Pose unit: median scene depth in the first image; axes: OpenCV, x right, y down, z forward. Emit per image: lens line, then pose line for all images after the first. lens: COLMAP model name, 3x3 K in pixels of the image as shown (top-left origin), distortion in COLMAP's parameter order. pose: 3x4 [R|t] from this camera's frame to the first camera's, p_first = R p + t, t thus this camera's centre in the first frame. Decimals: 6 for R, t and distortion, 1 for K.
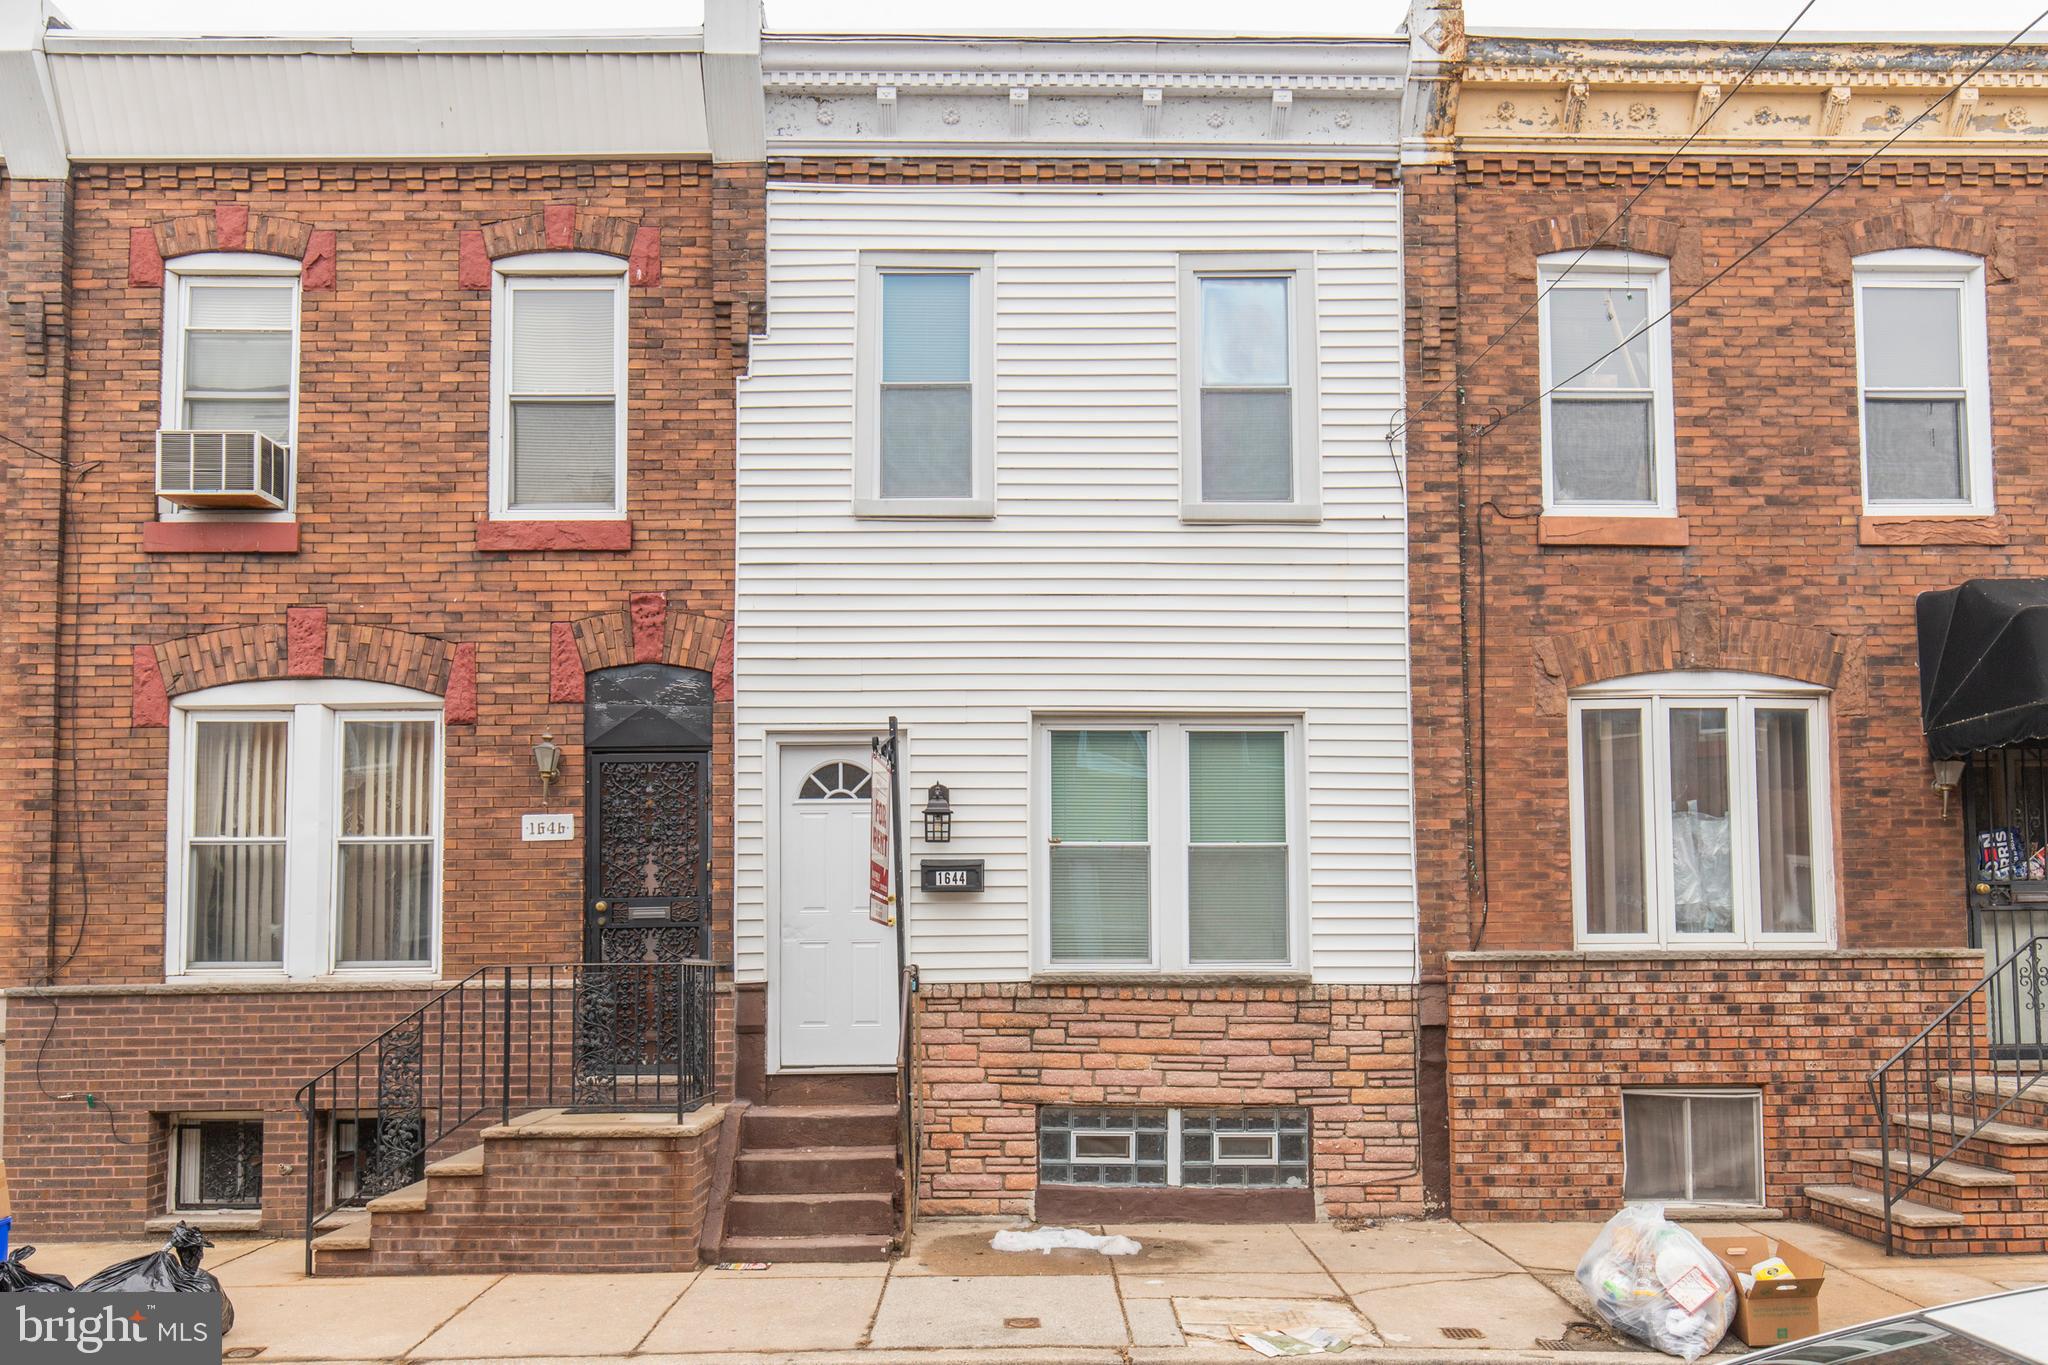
lens RADIAL K [[1558.7, 0, 1015.8], [0, 1558.7, 642.9], [0, 0, 1]] dist [0.000448, -0.000936]
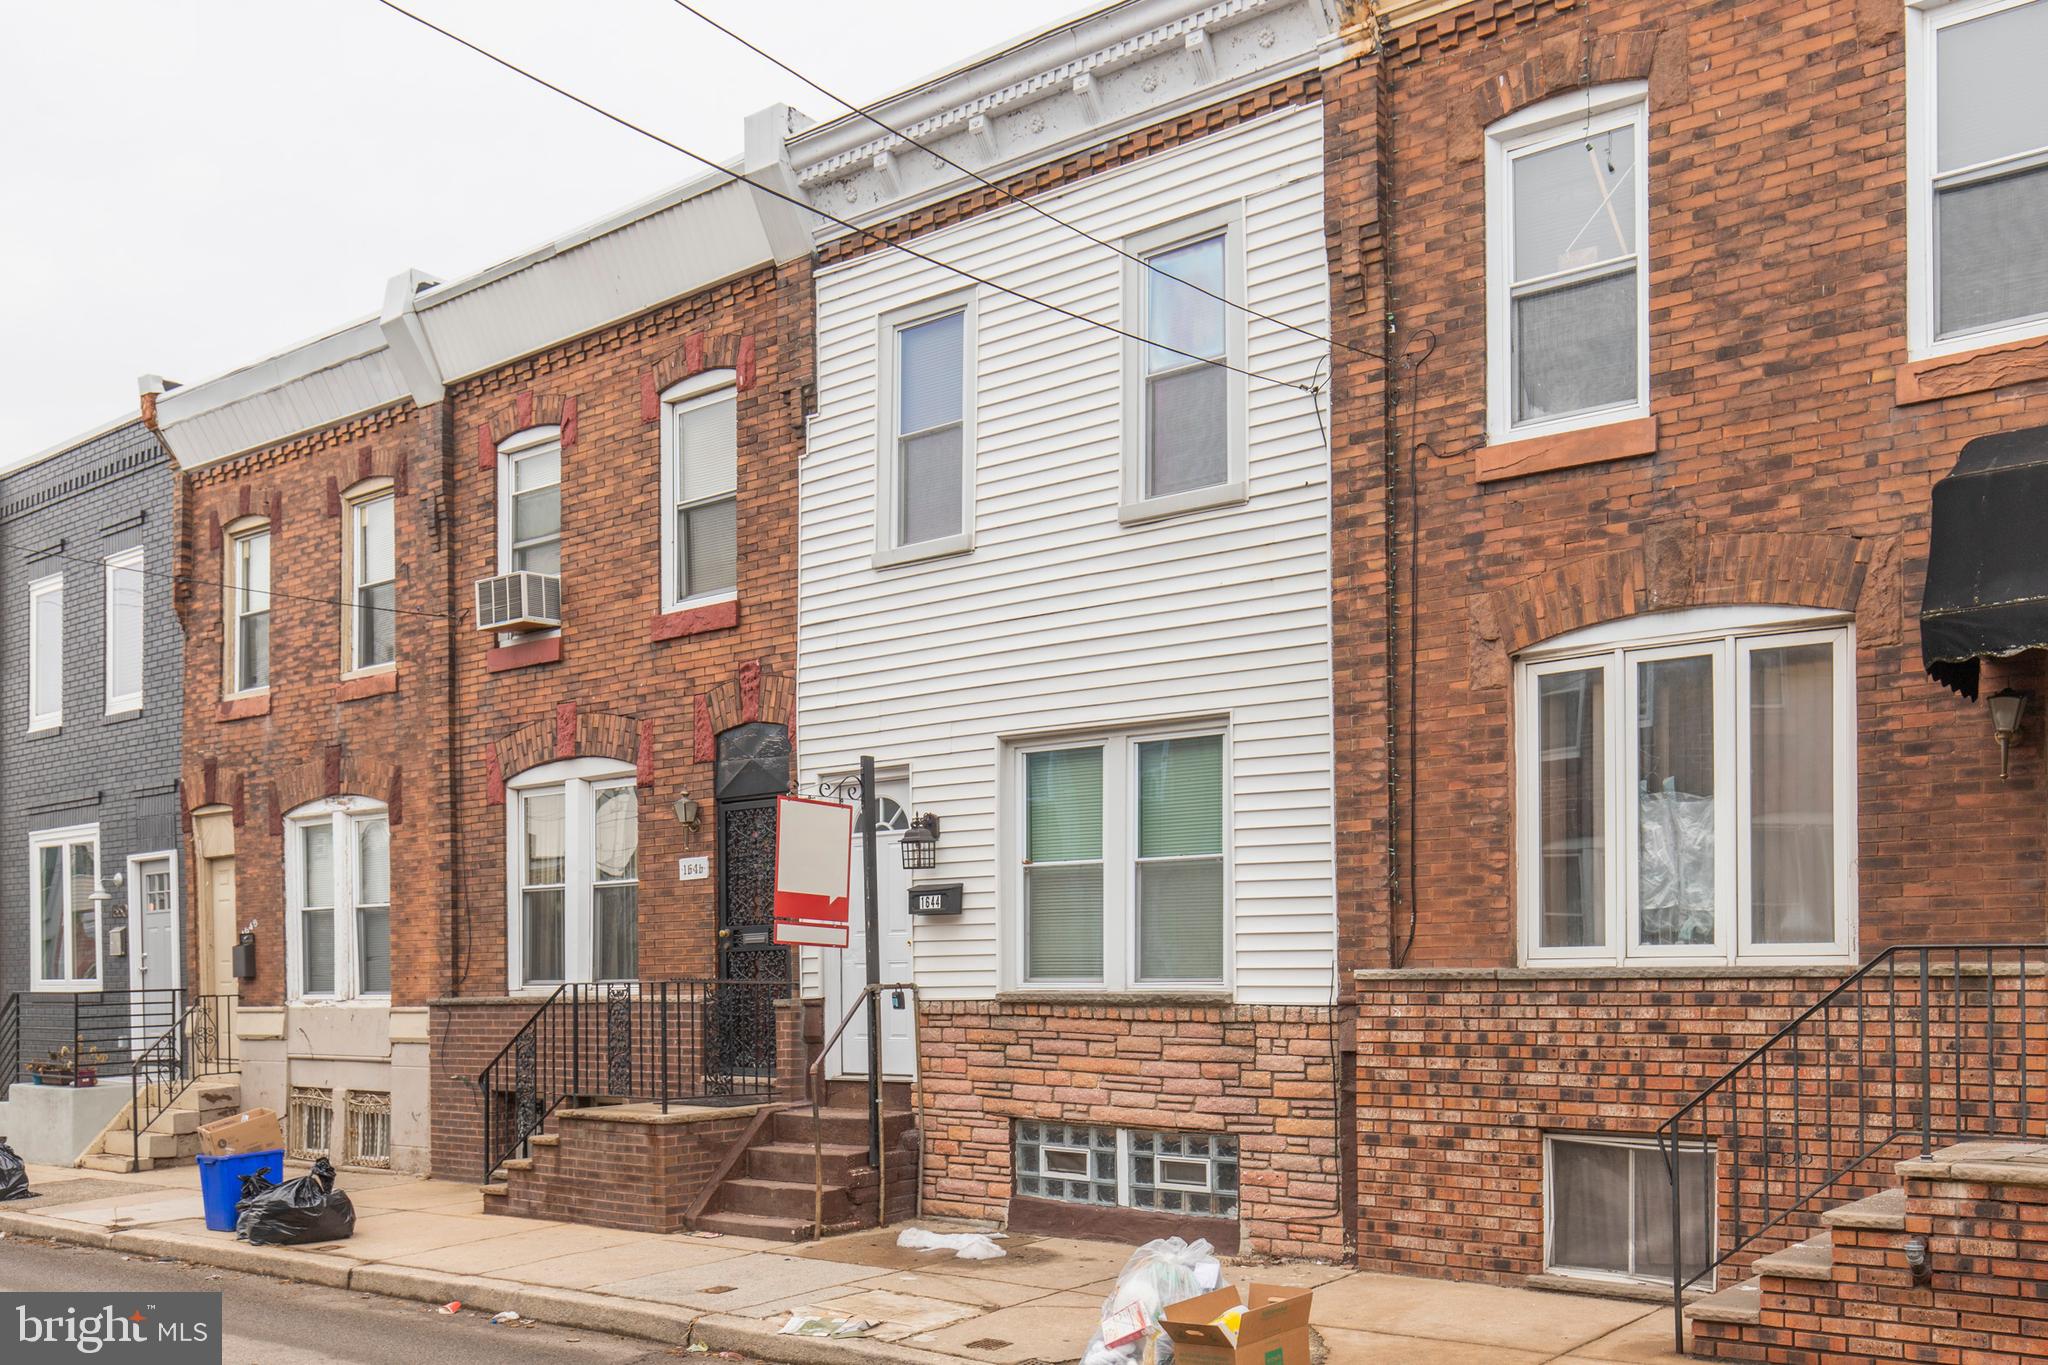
lens RADIAL K [[1762.3, 0, 1026.1], [0, 1762.3, 701.9], [0, 0, 1]] dist [0.002859, -0.004272]
pose [[0.778647, -0.097407, -0.619855, 0.730660], [0.124372, 0.992236, 0.000309, 0.022649], [0.615012, -0.077333, 0.784716, 0.106124]]
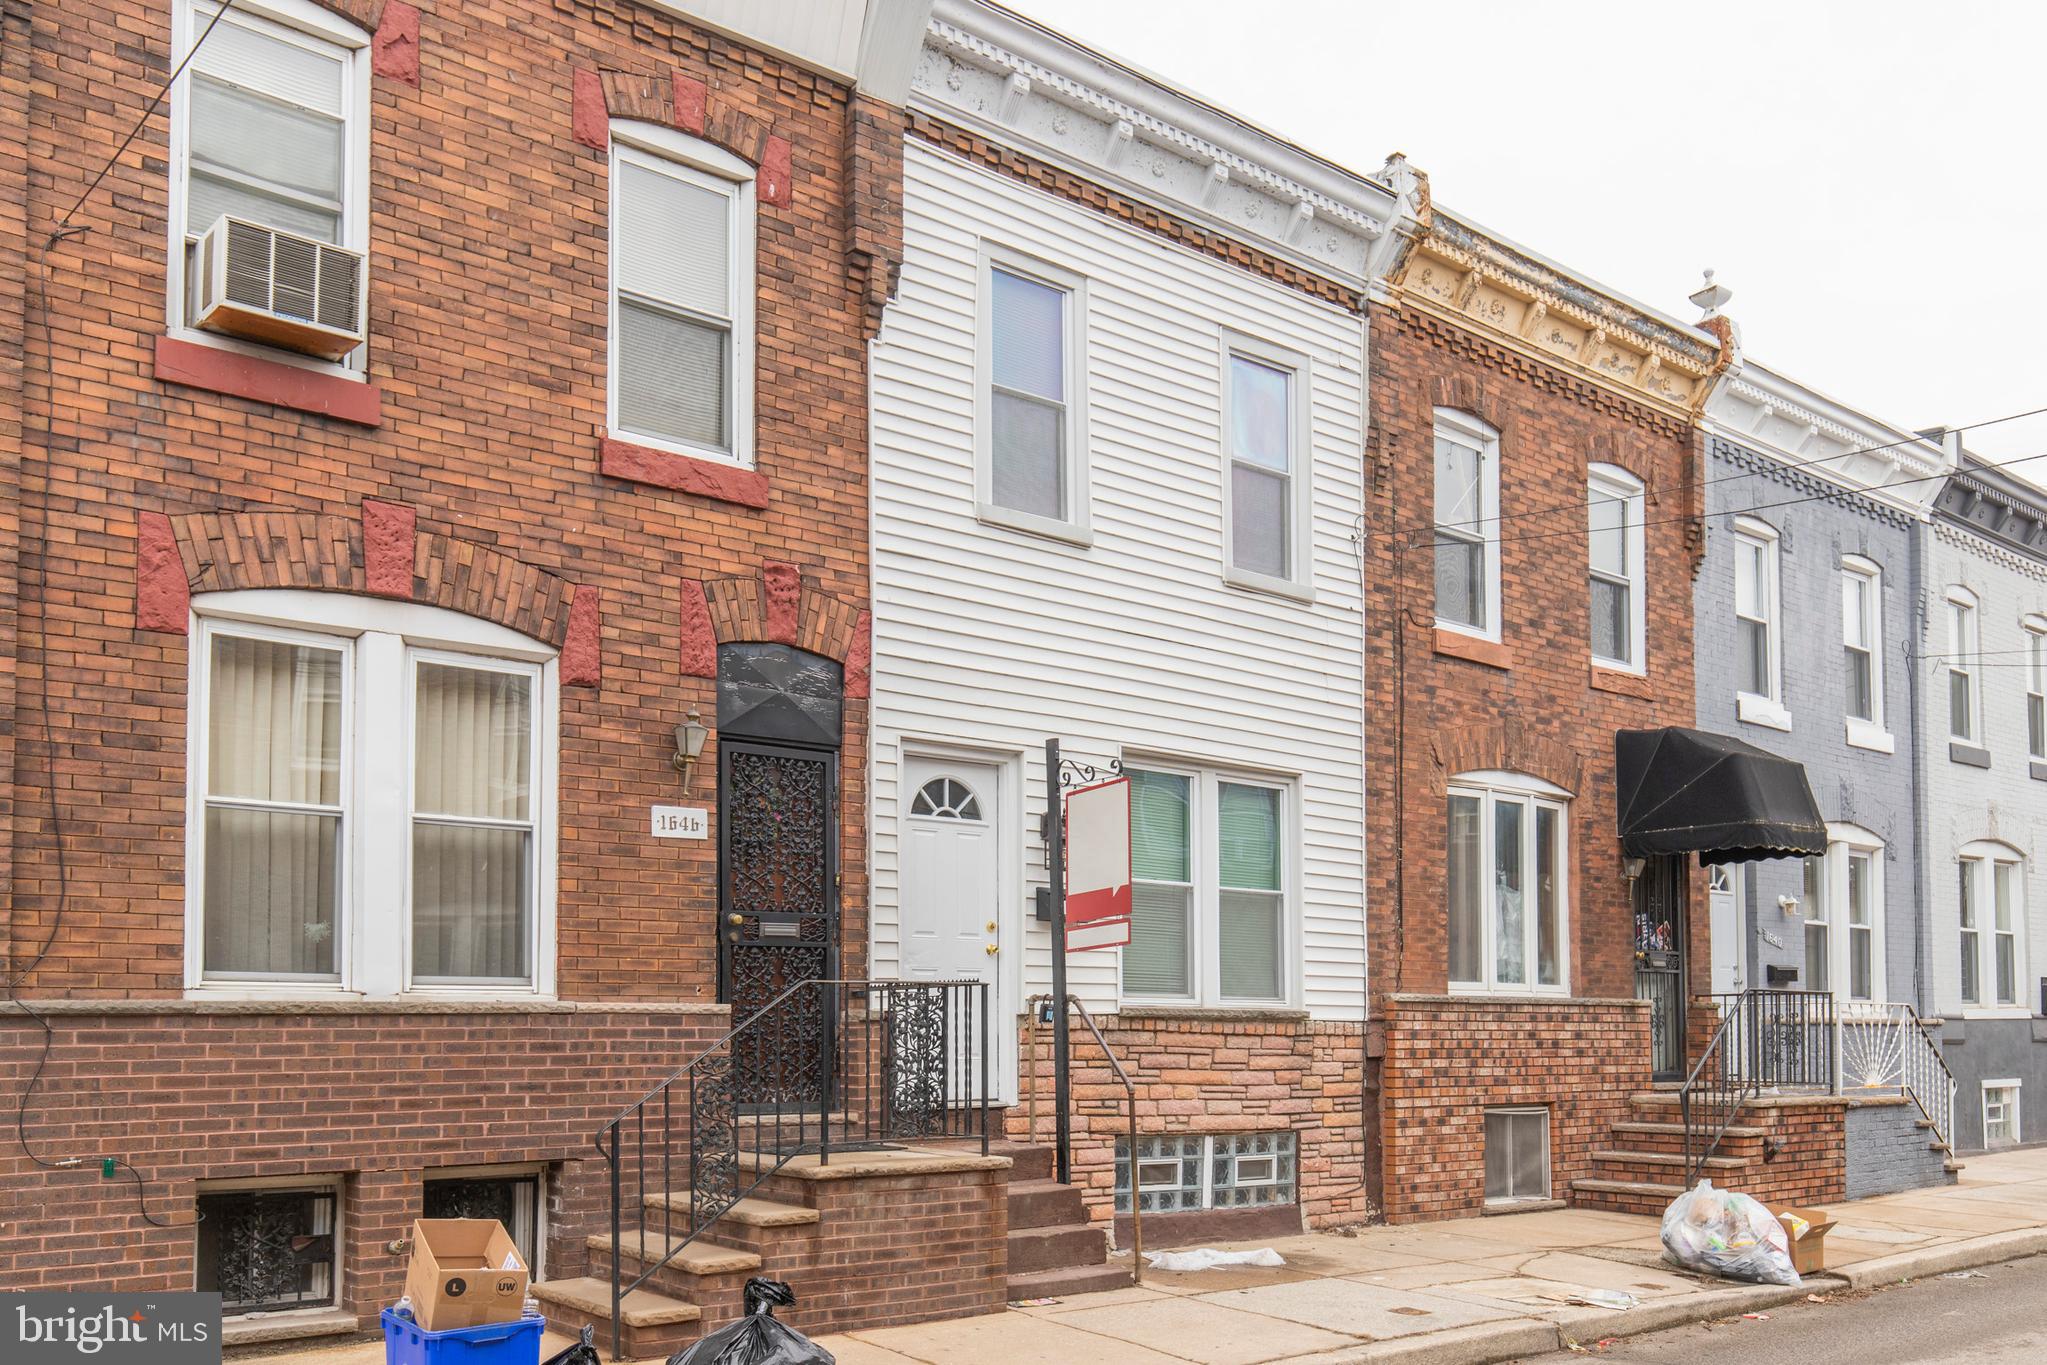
lens RADIAL K [[1763.5, 0, 1023.5], [0, 1763.5, 682.5], [0, 0, 1]] dist [0.002218, 0.005066]
pose [[0.776705, 0.130262, 0.616247, -0.734859], [-0.131620, 0.990348, -0.043448, 0.059579], [-0.615959, -0.047364, 0.786353, 0.143180]]
